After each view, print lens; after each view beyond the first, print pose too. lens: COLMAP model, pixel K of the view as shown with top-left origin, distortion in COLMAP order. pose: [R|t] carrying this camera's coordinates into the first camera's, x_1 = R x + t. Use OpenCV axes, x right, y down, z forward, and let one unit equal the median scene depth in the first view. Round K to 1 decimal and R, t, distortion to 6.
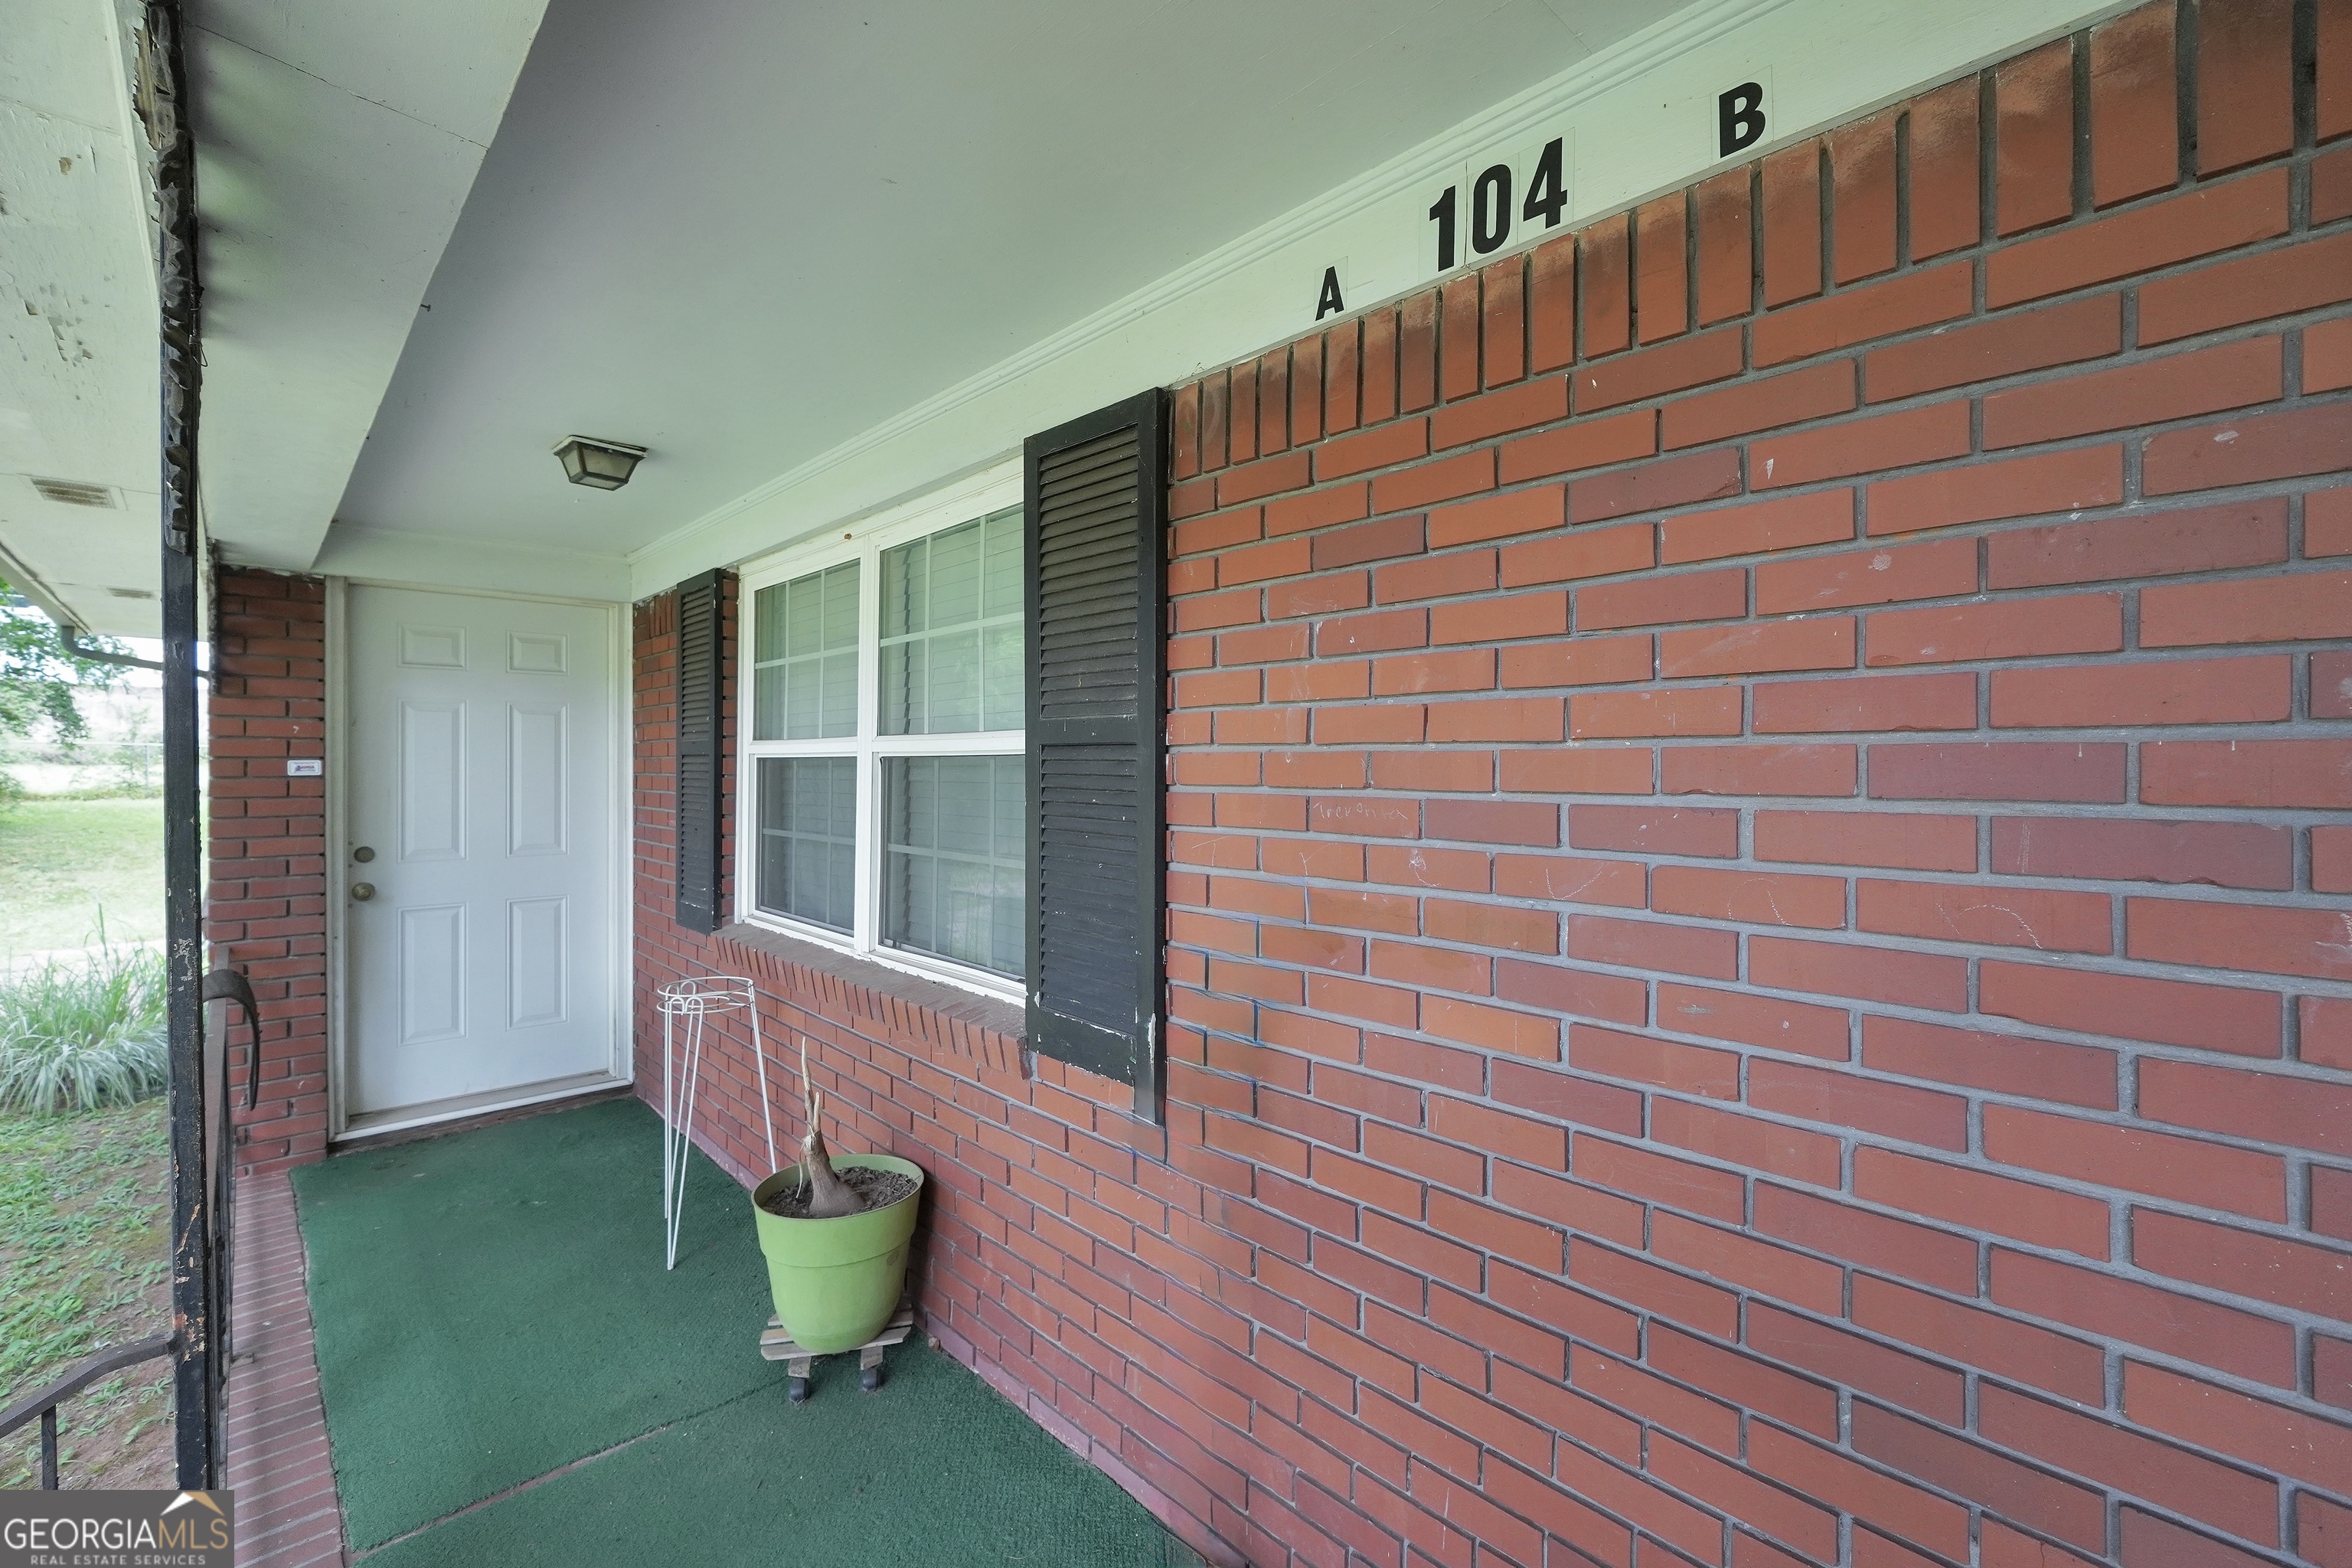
lens RADIAL K [[1017.8, 0, 1174.7], [0, 1017.8, 760.5], [0, 0, 1]] dist [-0.012348, 0.000468]
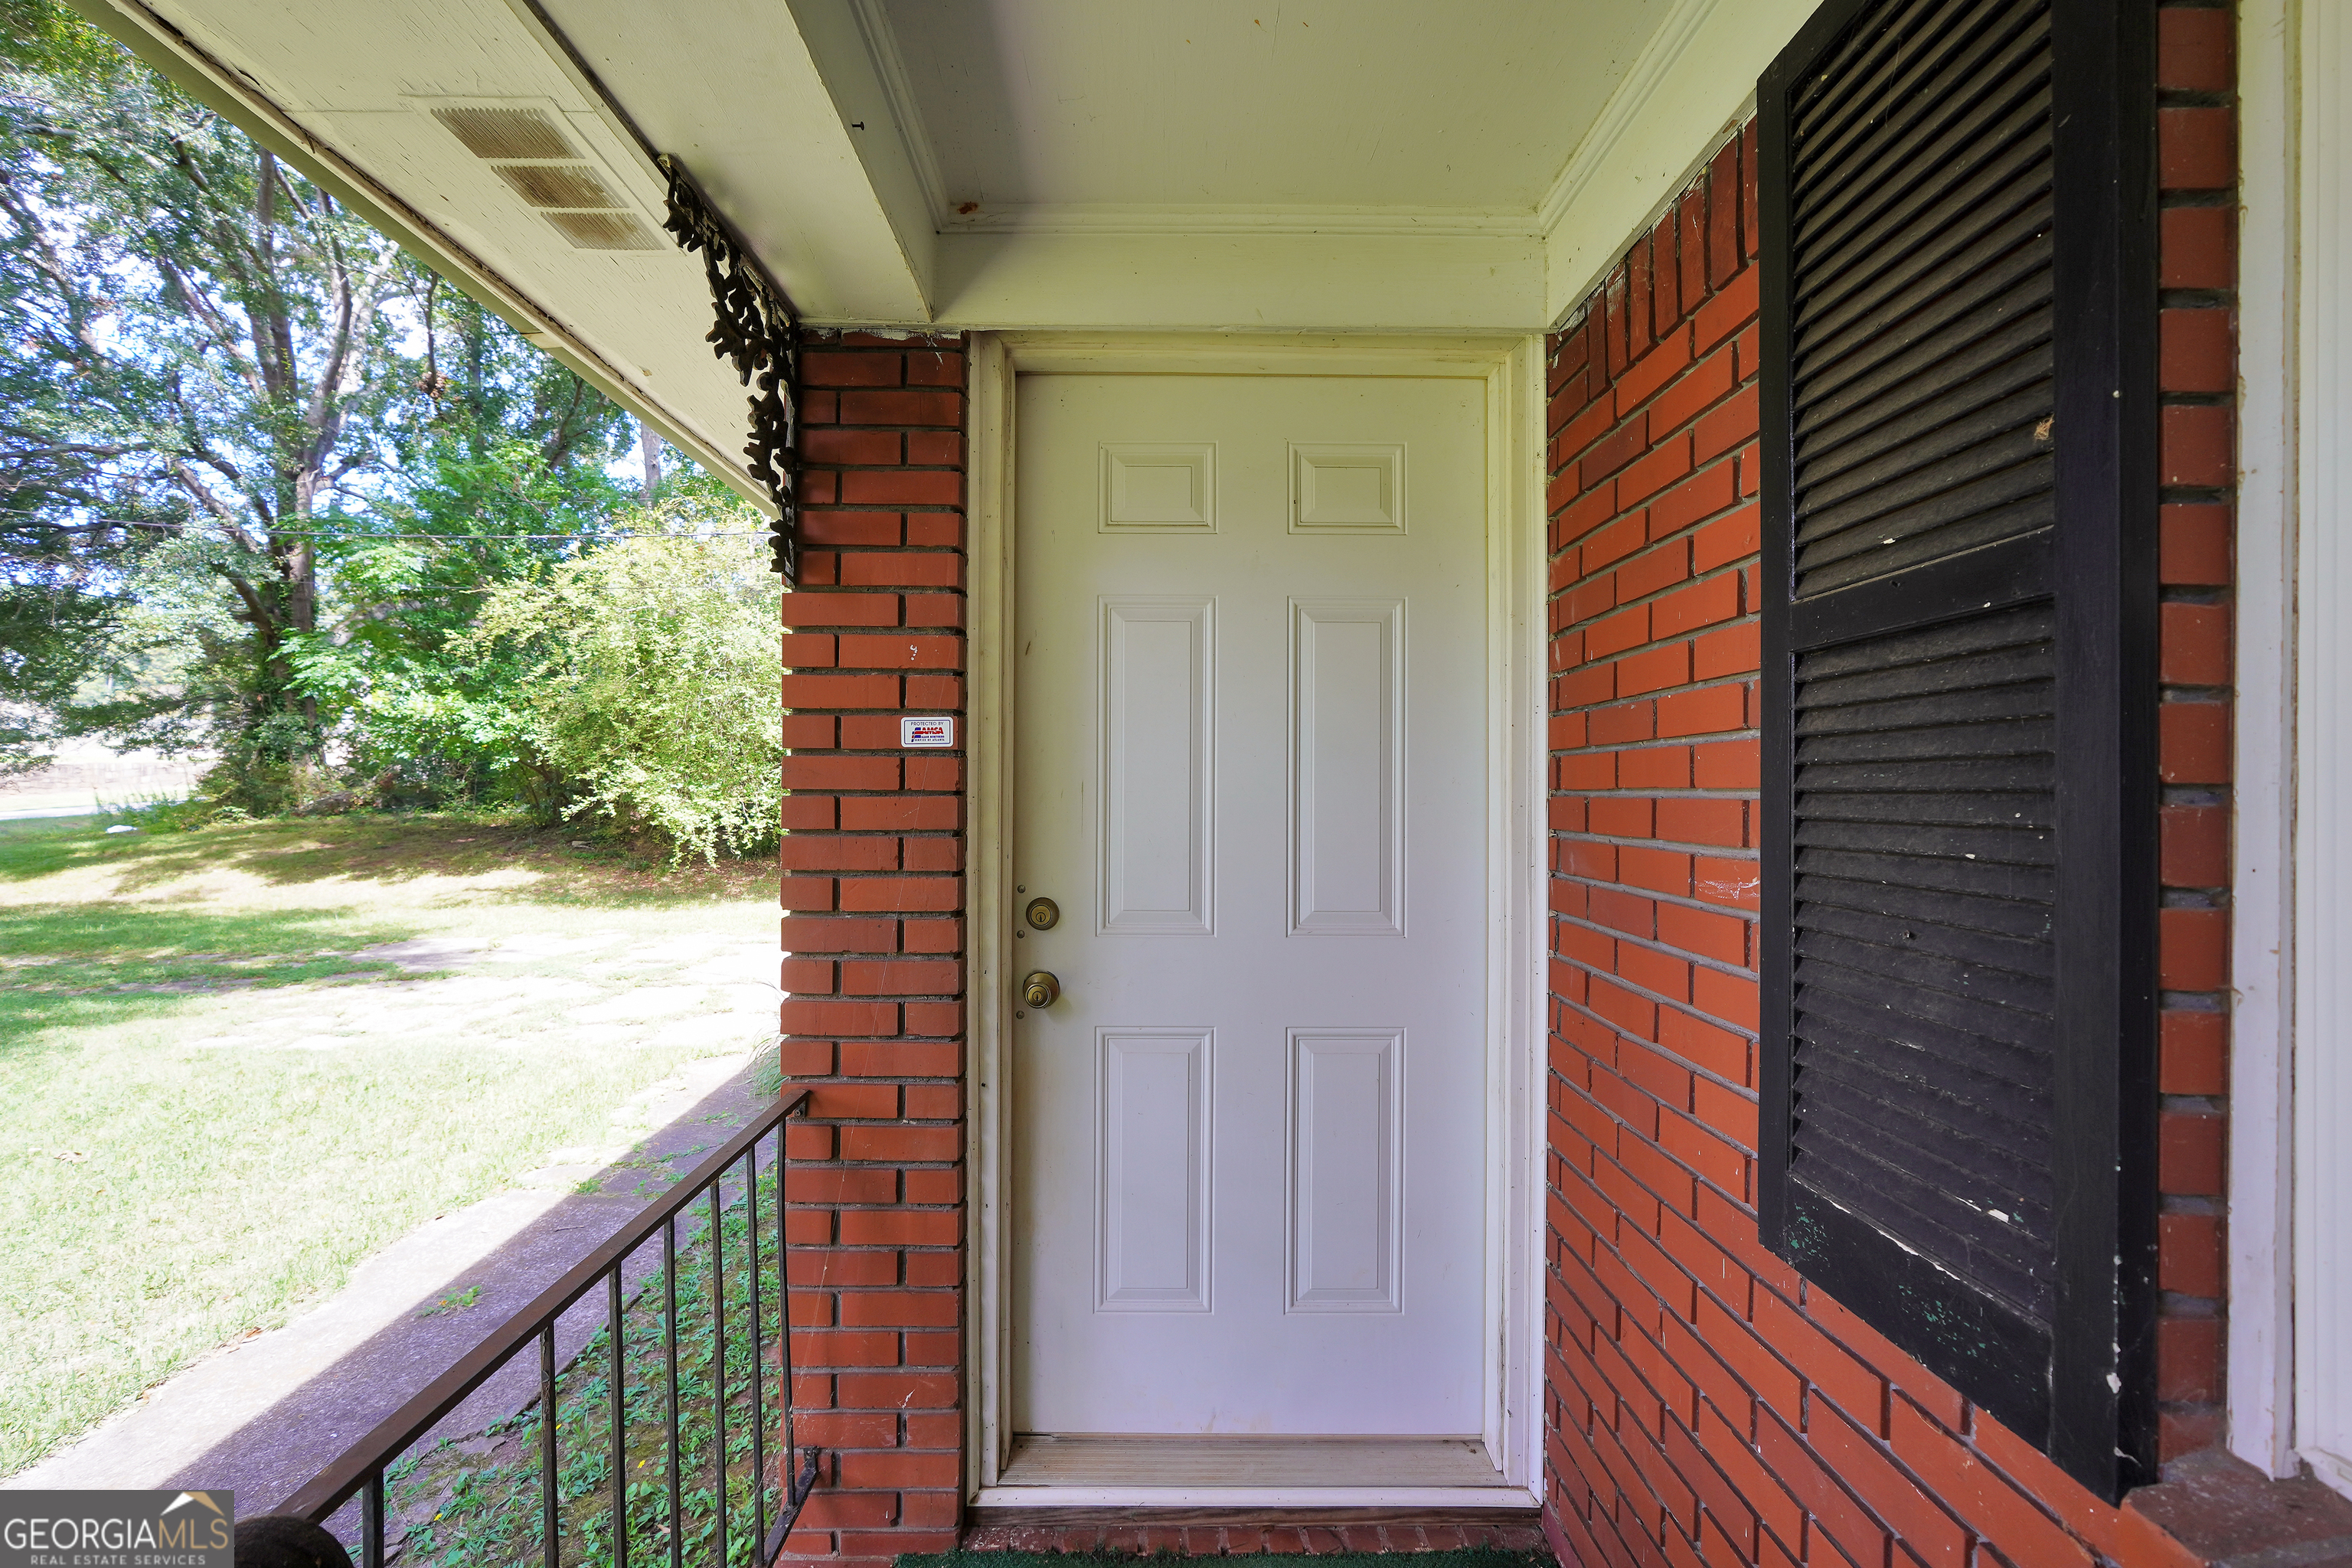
lens RADIAL K [[1017.8, 0, 1168.2], [0, 1017.8, 784.4], [0, 0, 1]] dist [-0.012348, 0.000468]
pose [[0.744091, -0.000424, -0.668079, -0.436676], [-0.003462, 0.999984, -0.004491, 0.032947], [0.668070, 0.005654, 0.744077, 0.691430]]
